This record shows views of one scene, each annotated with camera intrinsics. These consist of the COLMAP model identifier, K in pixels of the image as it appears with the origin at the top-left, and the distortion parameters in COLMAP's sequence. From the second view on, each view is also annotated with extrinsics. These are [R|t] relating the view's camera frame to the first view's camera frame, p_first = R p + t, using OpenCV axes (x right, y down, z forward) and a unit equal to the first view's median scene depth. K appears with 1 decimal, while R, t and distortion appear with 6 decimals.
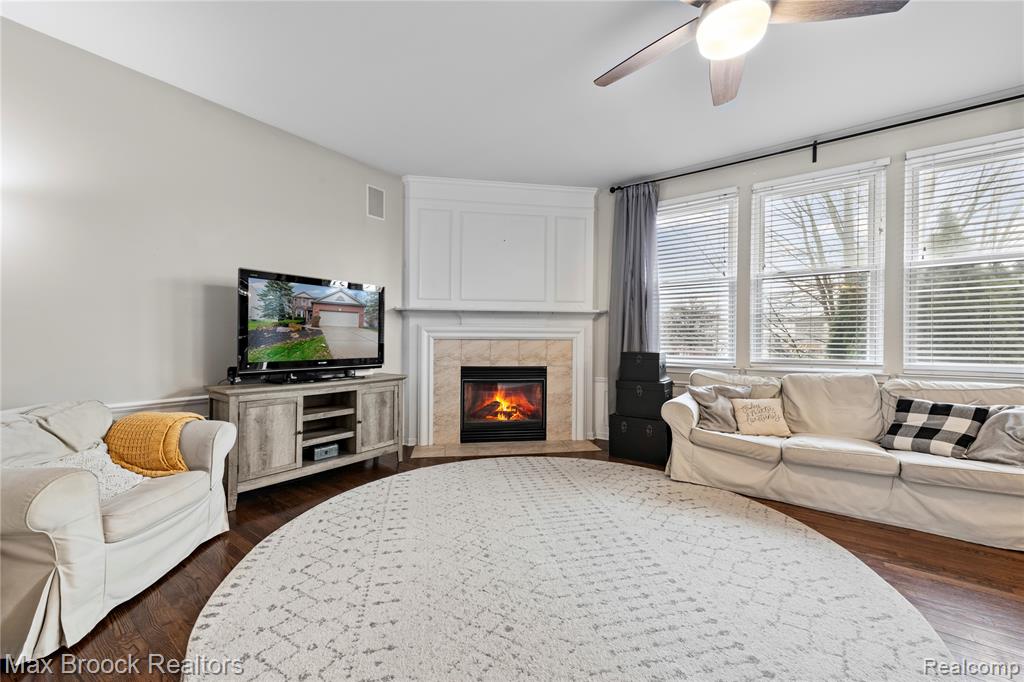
lens RADIAL K [[391.8, 0, 519.1], [0, 391.8, 336.3], [0, 0, 1]] dist [0.006017, -0.000515]
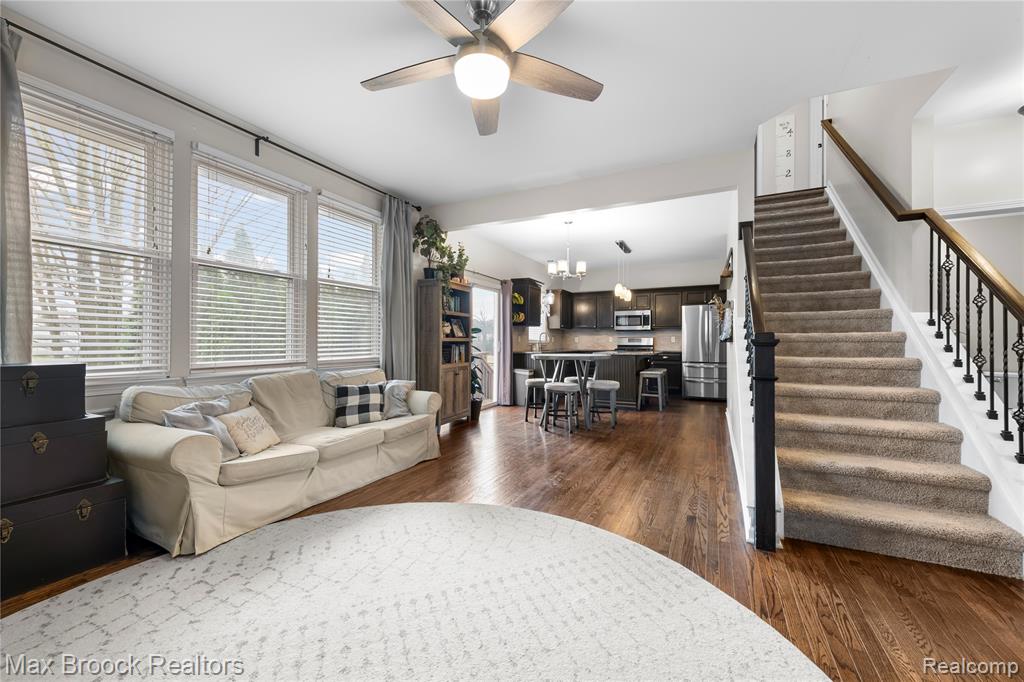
lens RADIAL K [[401.9, 0, 512.0], [0, 401.9, 341.0], [0, 0, 1]] dist [0.000367, -0.000269]
pose [[-0.160914, -0.001814, 0.986967, -0.343482], [-0.010433, 0.999946, 0.000136, 0.004676], [-0.986913, -0.010275, -0.160924, 0.584052]]
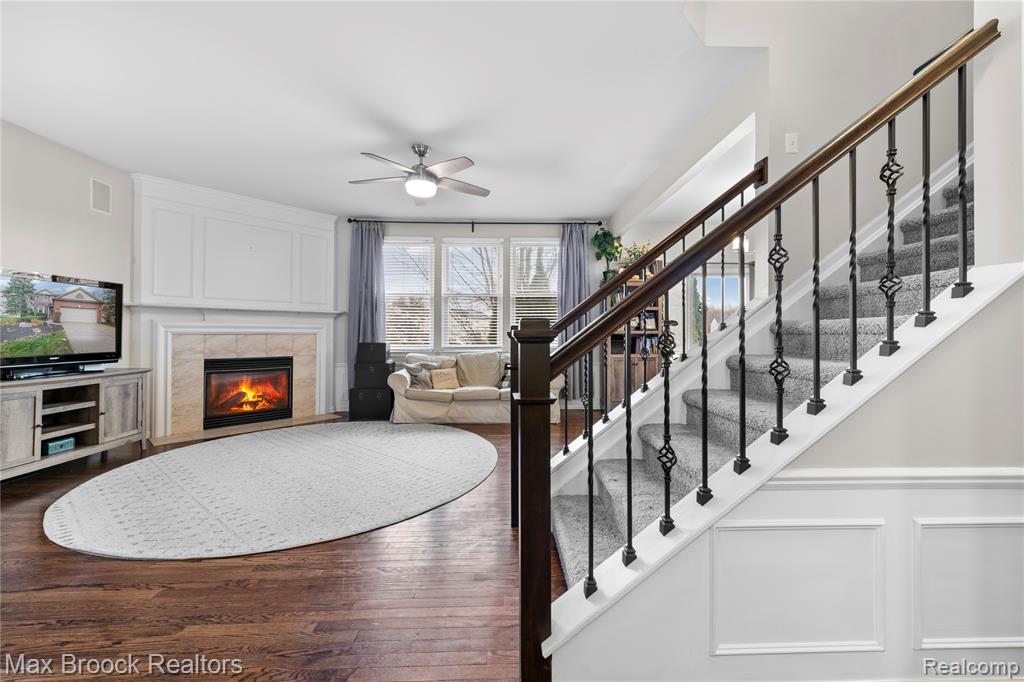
lens RADIAL K [[391.8, 0, 519.1], [0, 391.8, 336.3], [0, 0, 1]] dist [0.006017, -0.000515]
pose [[0.777289, -0.007680, 0.629097, -0.192204], [-0.002560, 0.999879, 0.015370, -0.006993], [-0.629139, -0.013557, 0.777175, -0.491521]]
